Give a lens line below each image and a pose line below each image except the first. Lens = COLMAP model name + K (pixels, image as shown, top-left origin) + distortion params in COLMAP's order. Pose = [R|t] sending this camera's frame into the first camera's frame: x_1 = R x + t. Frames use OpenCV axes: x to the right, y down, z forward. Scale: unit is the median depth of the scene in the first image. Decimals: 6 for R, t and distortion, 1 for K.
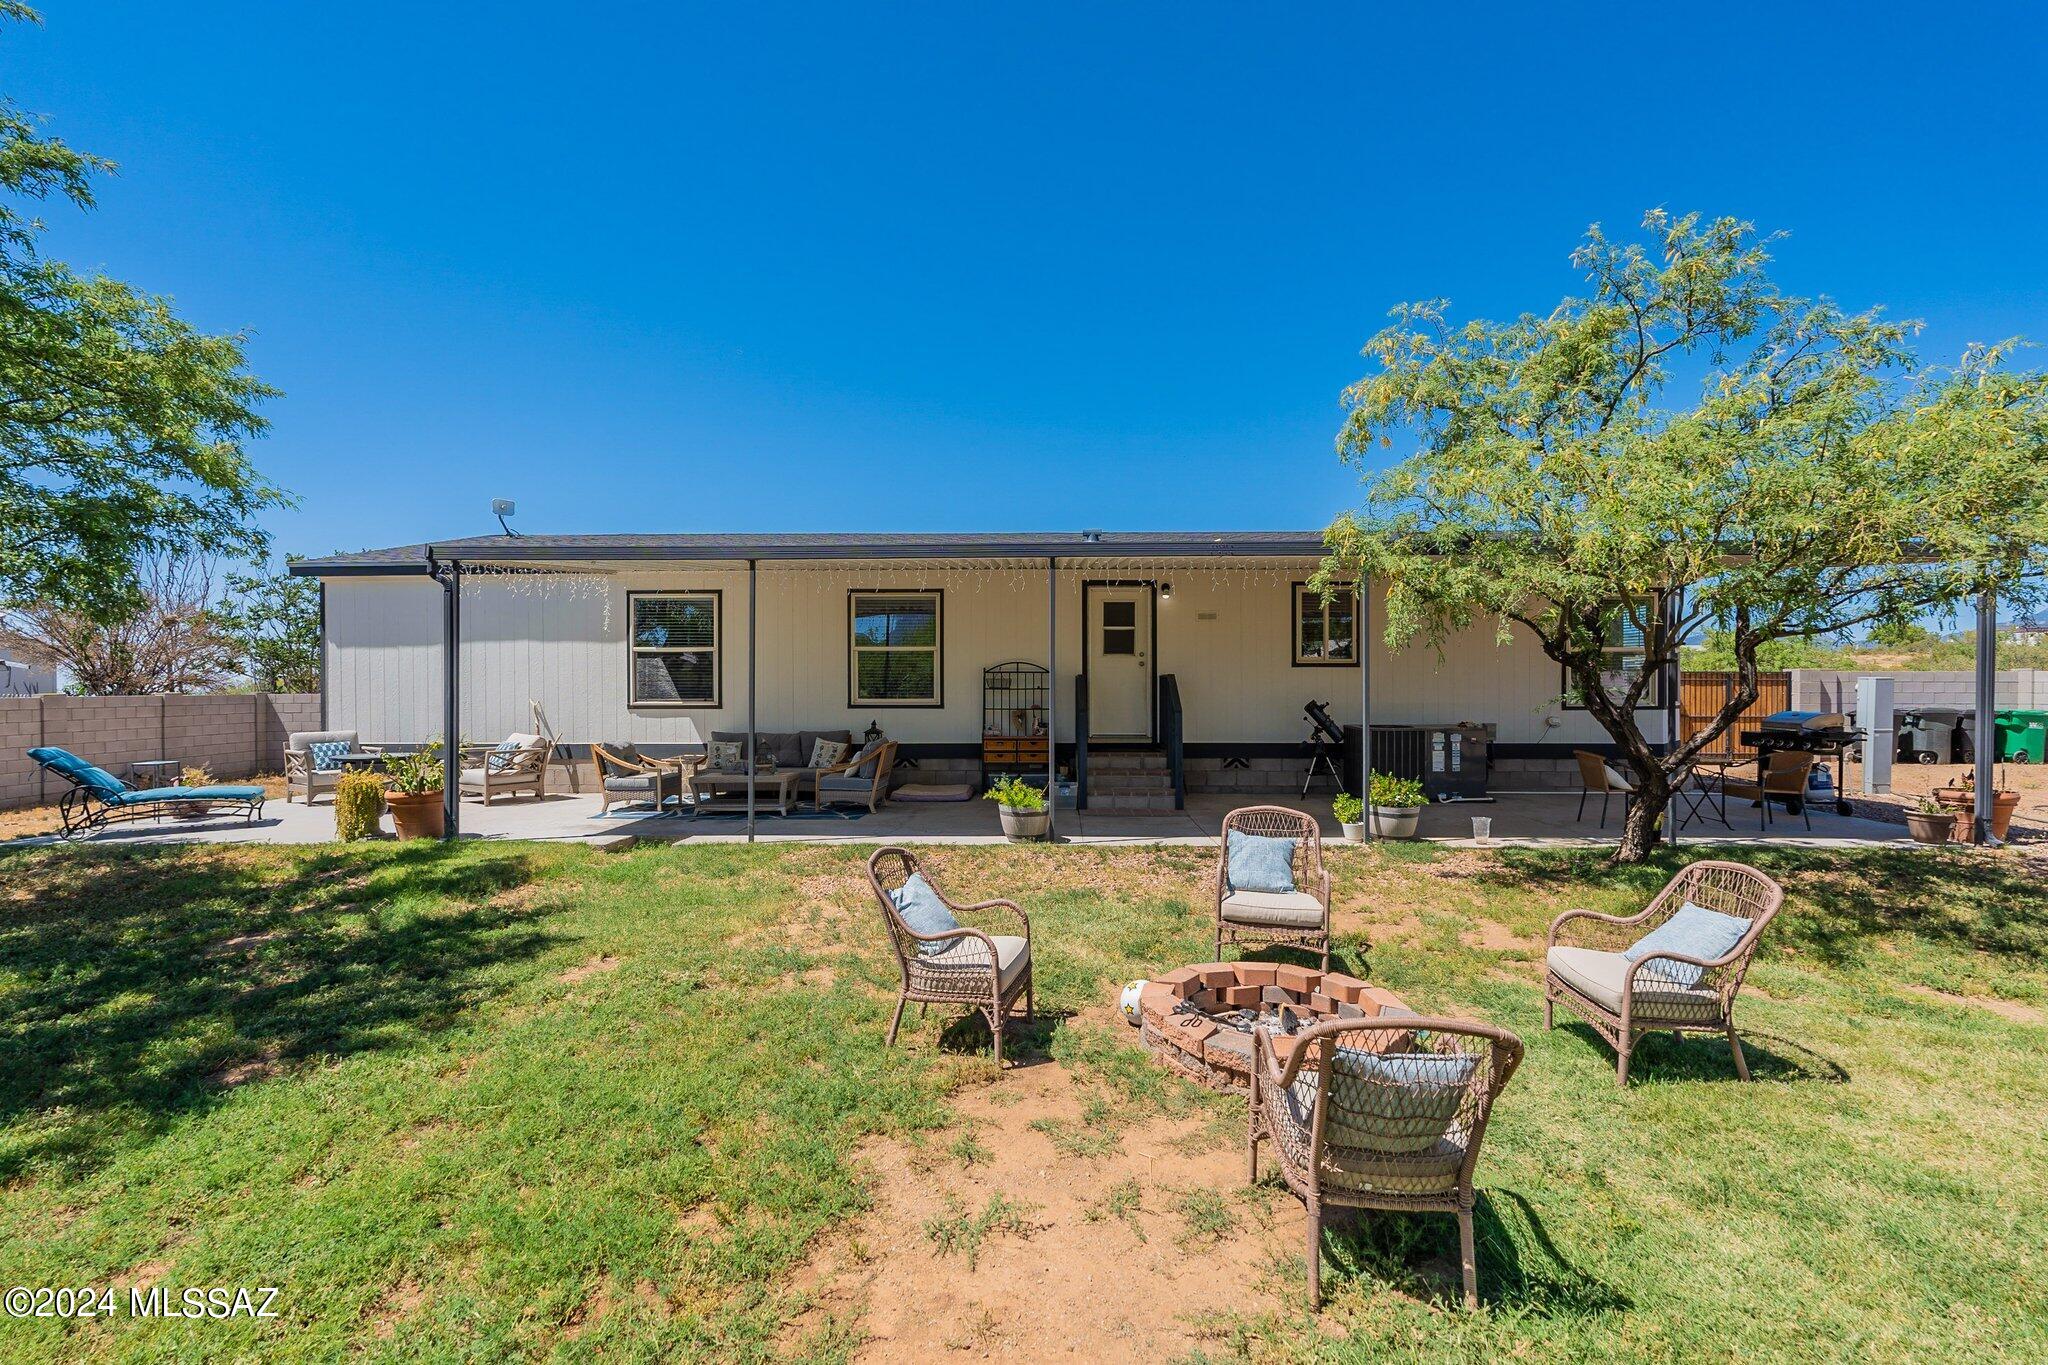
lens RADIAL K [[914.3, 0, 1029.6], [0, 914.3, 686.7], [0, 0, 1]] dist [-0.006601, 0.001296]
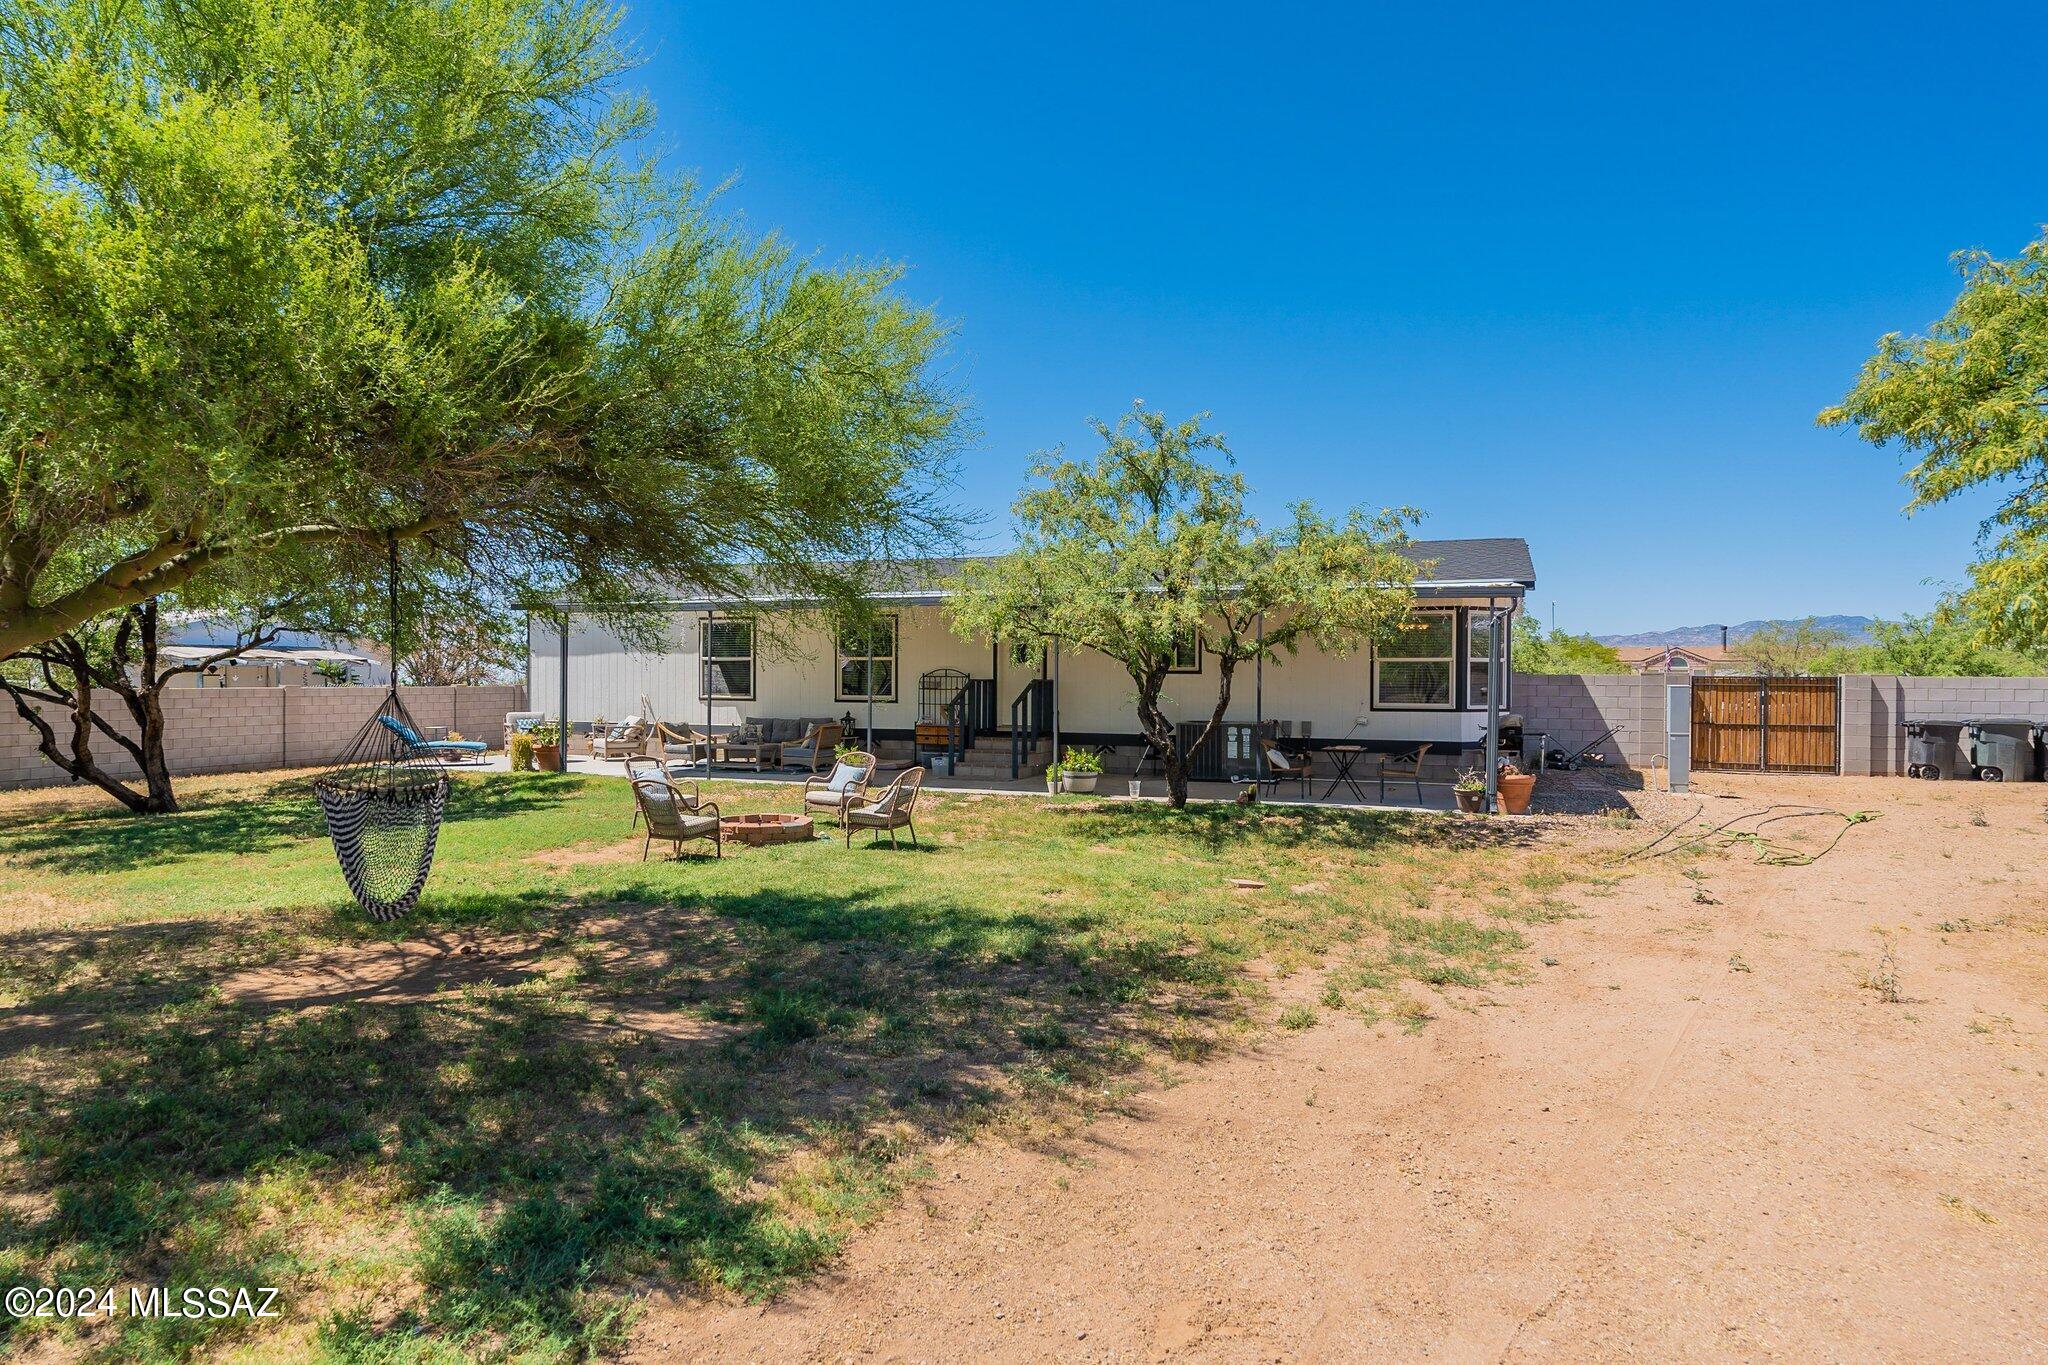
lens RADIAL K [[1208.2, 0, 1020.5], [0, 1208.2, 679.8], [0, 0, 1]] dist [-0.003174, 0.000046]
pose [[0.939195, 0.006833, -0.343317, 0.697954], [-0.006218, 0.999976, 0.002892, -0.017026], [0.343329, -0.000582, 0.939215, -0.620760]]
